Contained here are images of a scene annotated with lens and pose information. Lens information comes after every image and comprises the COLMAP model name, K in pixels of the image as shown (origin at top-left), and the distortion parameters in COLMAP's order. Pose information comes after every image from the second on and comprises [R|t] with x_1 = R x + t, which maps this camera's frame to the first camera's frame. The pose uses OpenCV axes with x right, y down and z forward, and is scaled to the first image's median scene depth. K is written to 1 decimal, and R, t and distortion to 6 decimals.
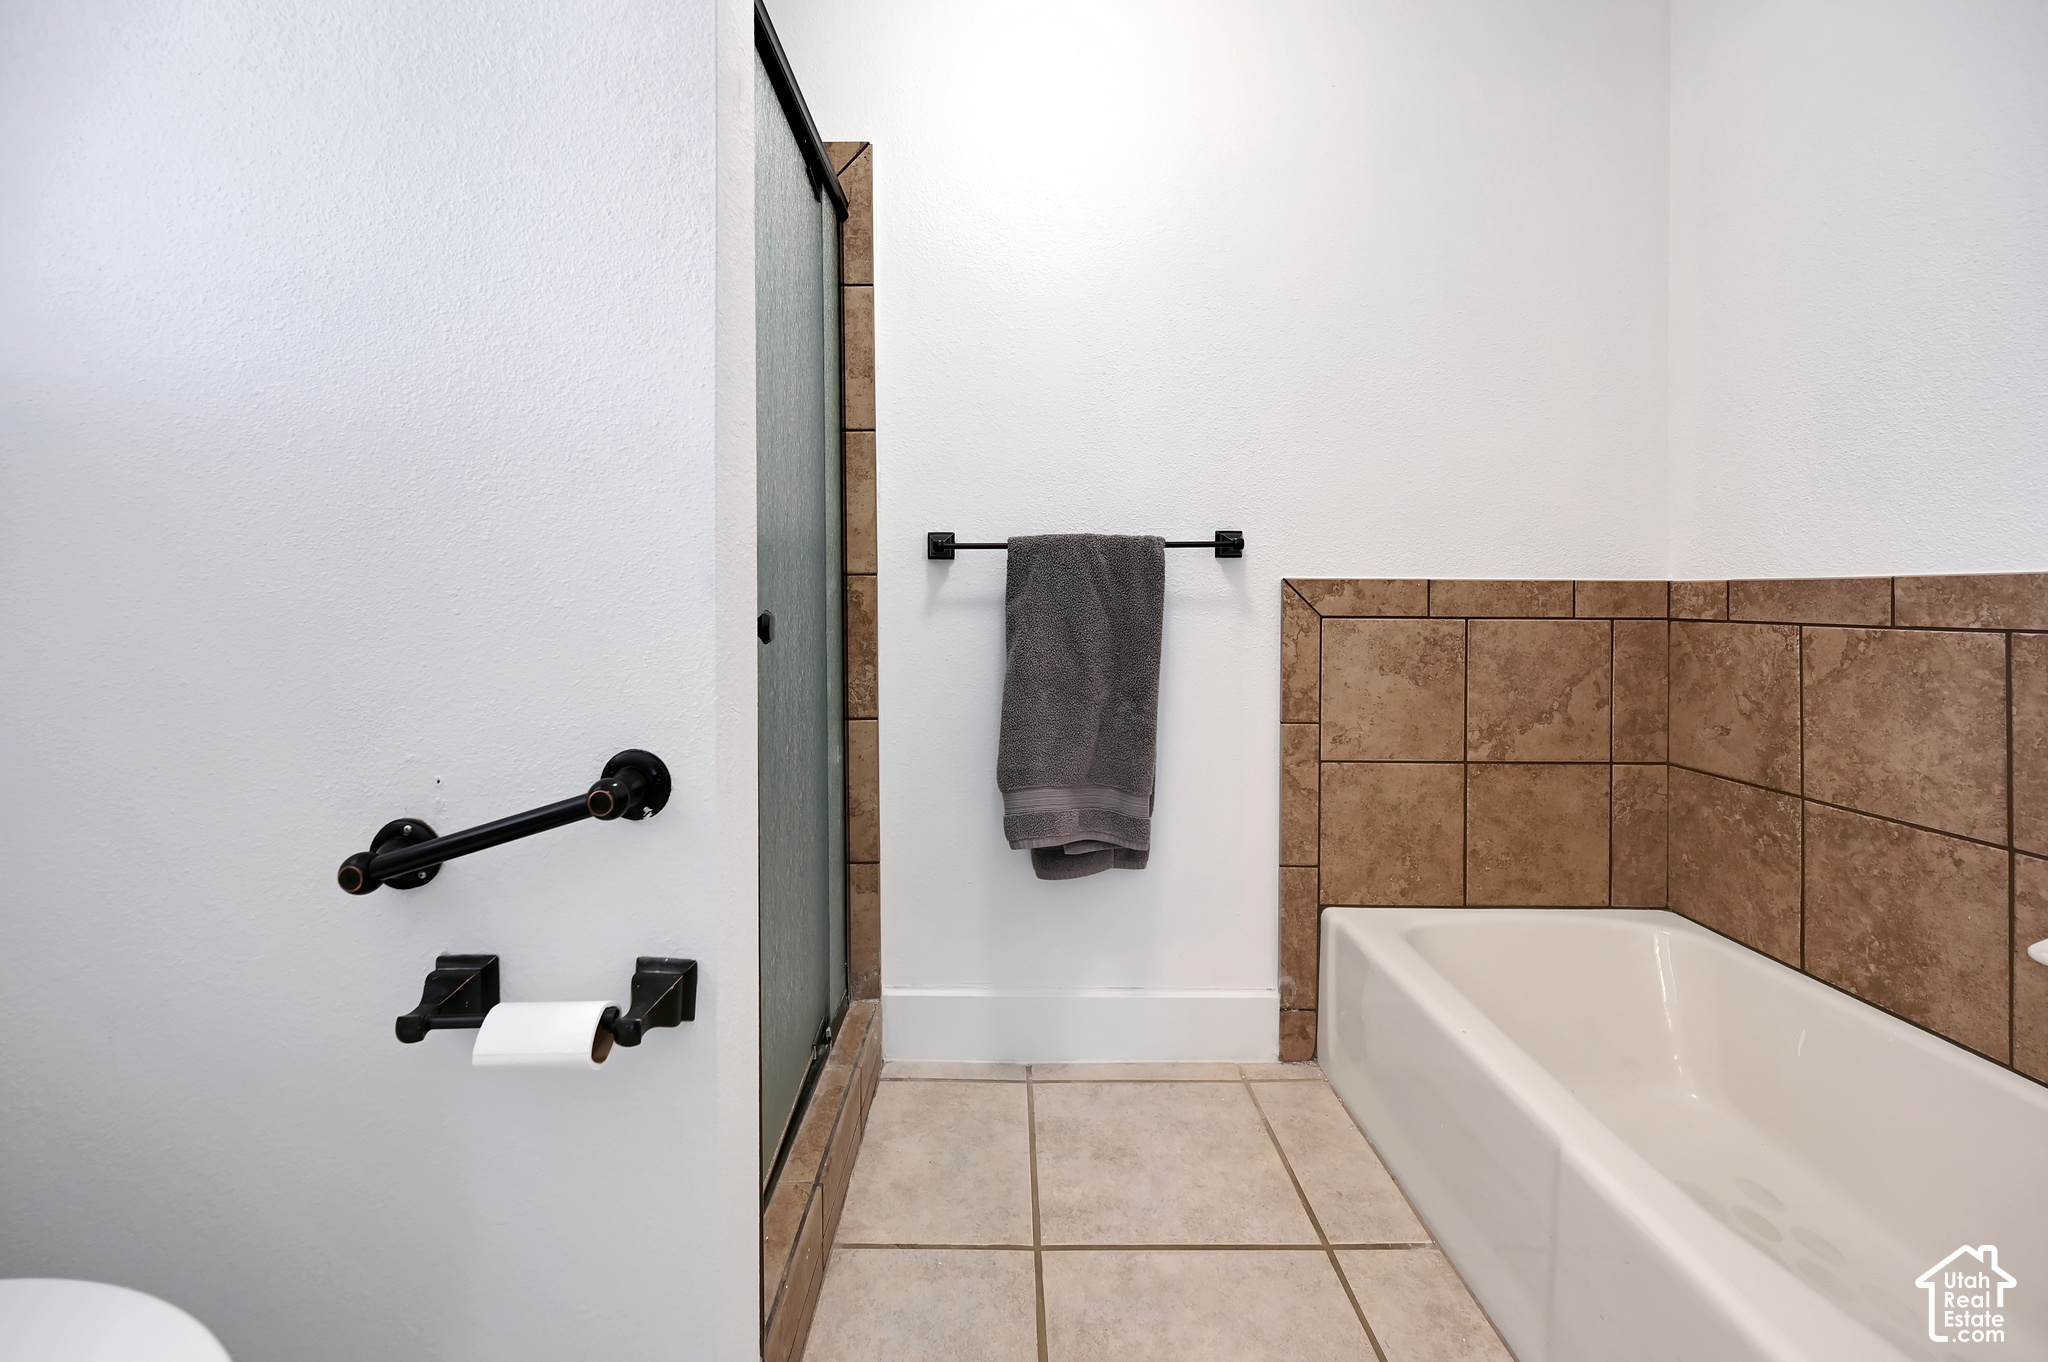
lens RADIAL K [[794.6, 0, 1064.5], [0, 794.6, 591.6], [0, 0, 1]] dist [0.011526, 0.000046]
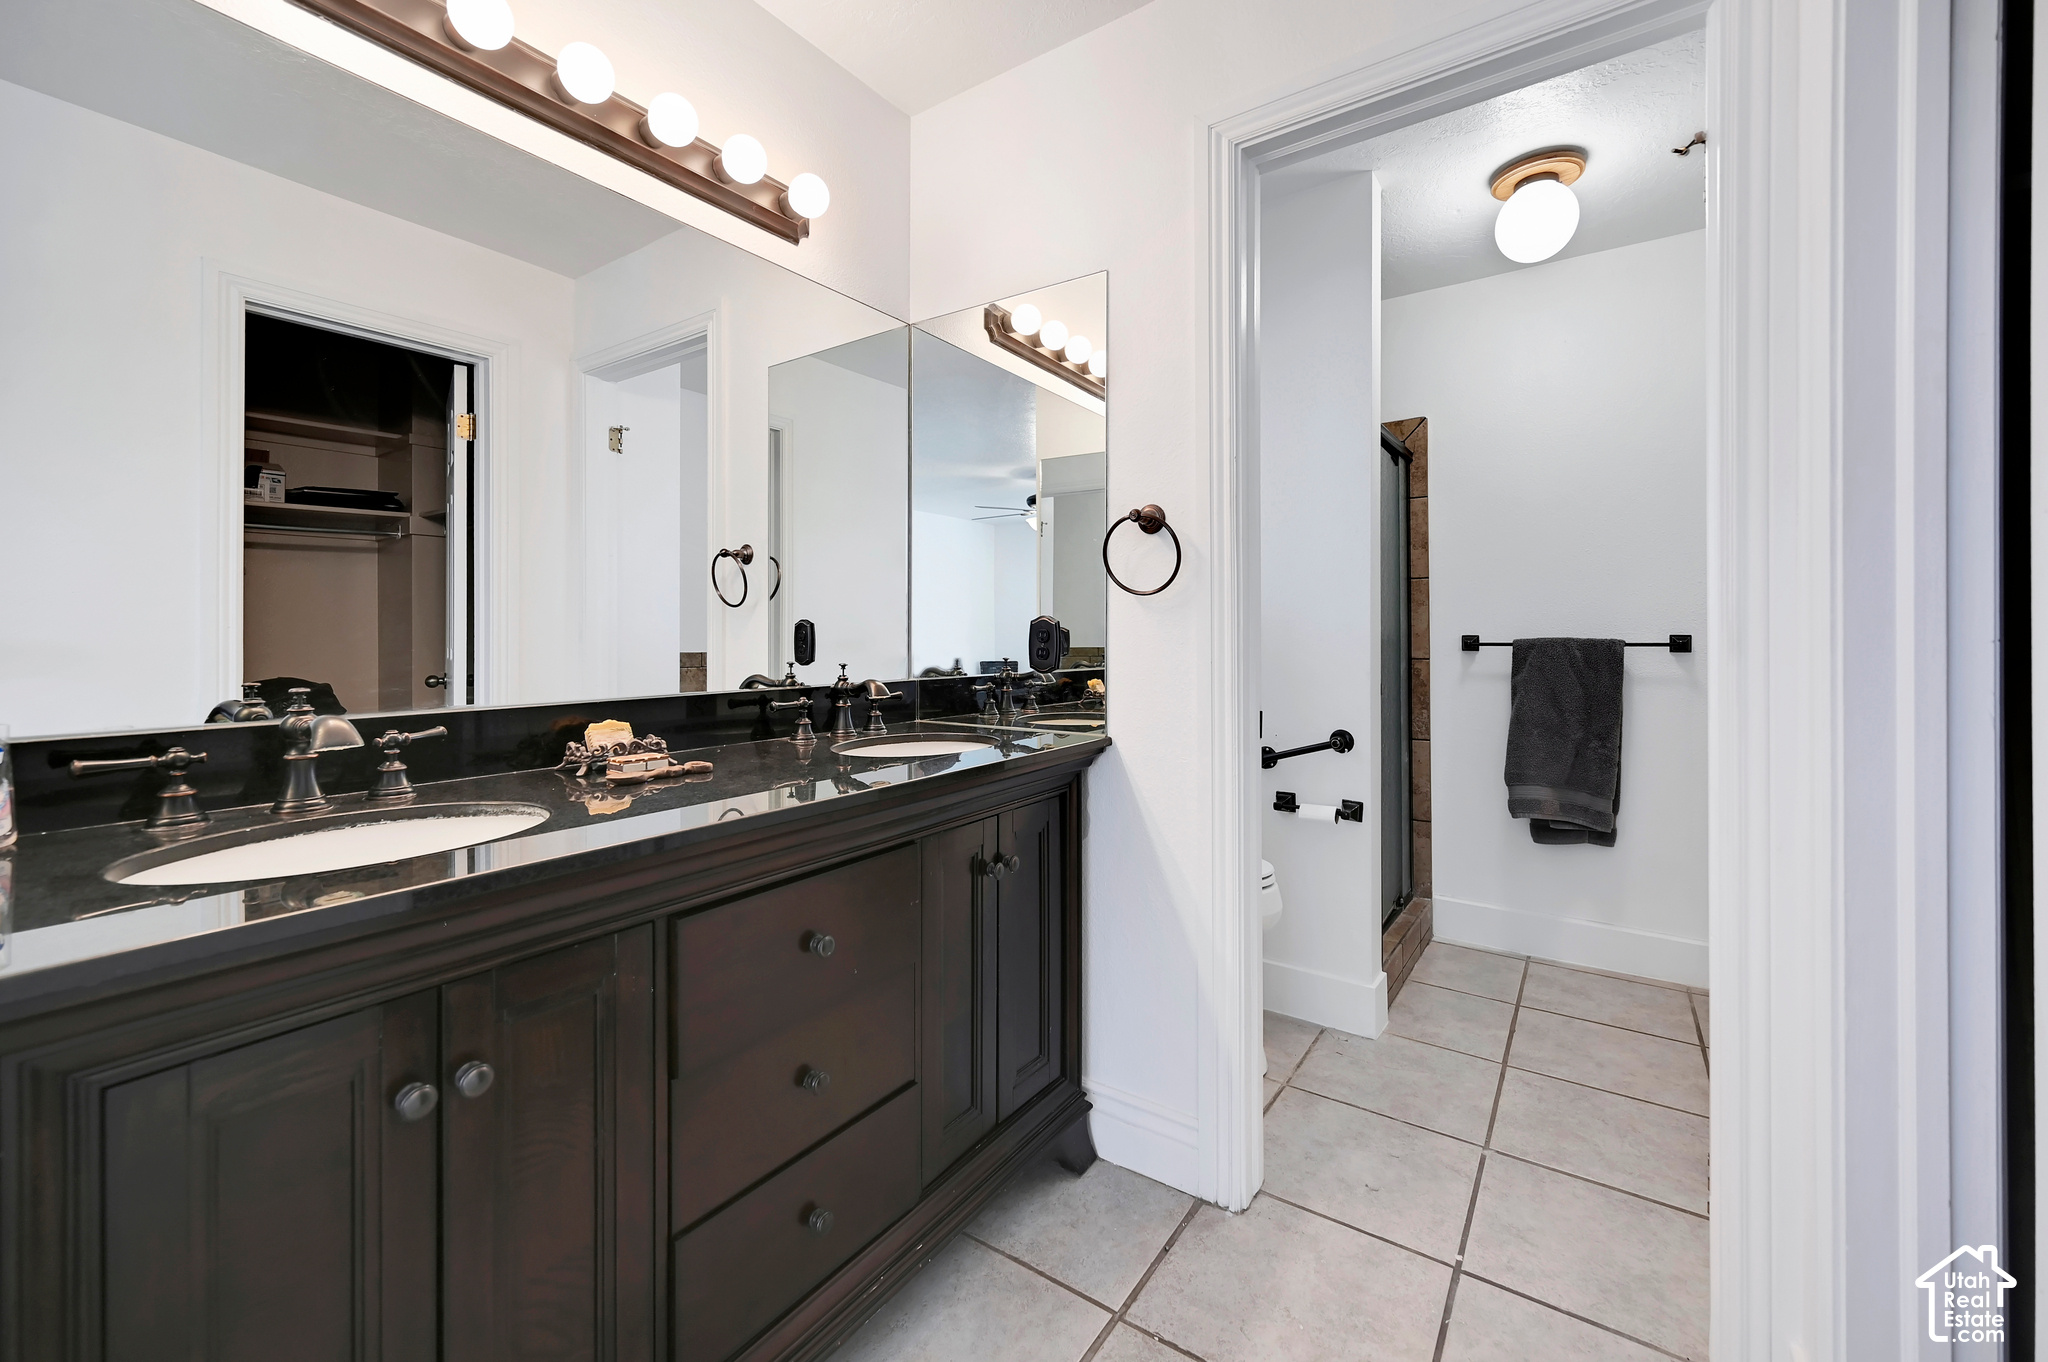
lens RADIAL K [[820.9, 0, 1021.7], [0, 820.9, 639.0], [0, 0, 1]] dist [0.000394, 0.000082]
pose [[0.770196, 0.000503, -0.637808, 0.238091], [-0.002818, 0.999993, -0.002614, -0.060711], [0.637802, 0.003811, 0.770191, -1.019548]]
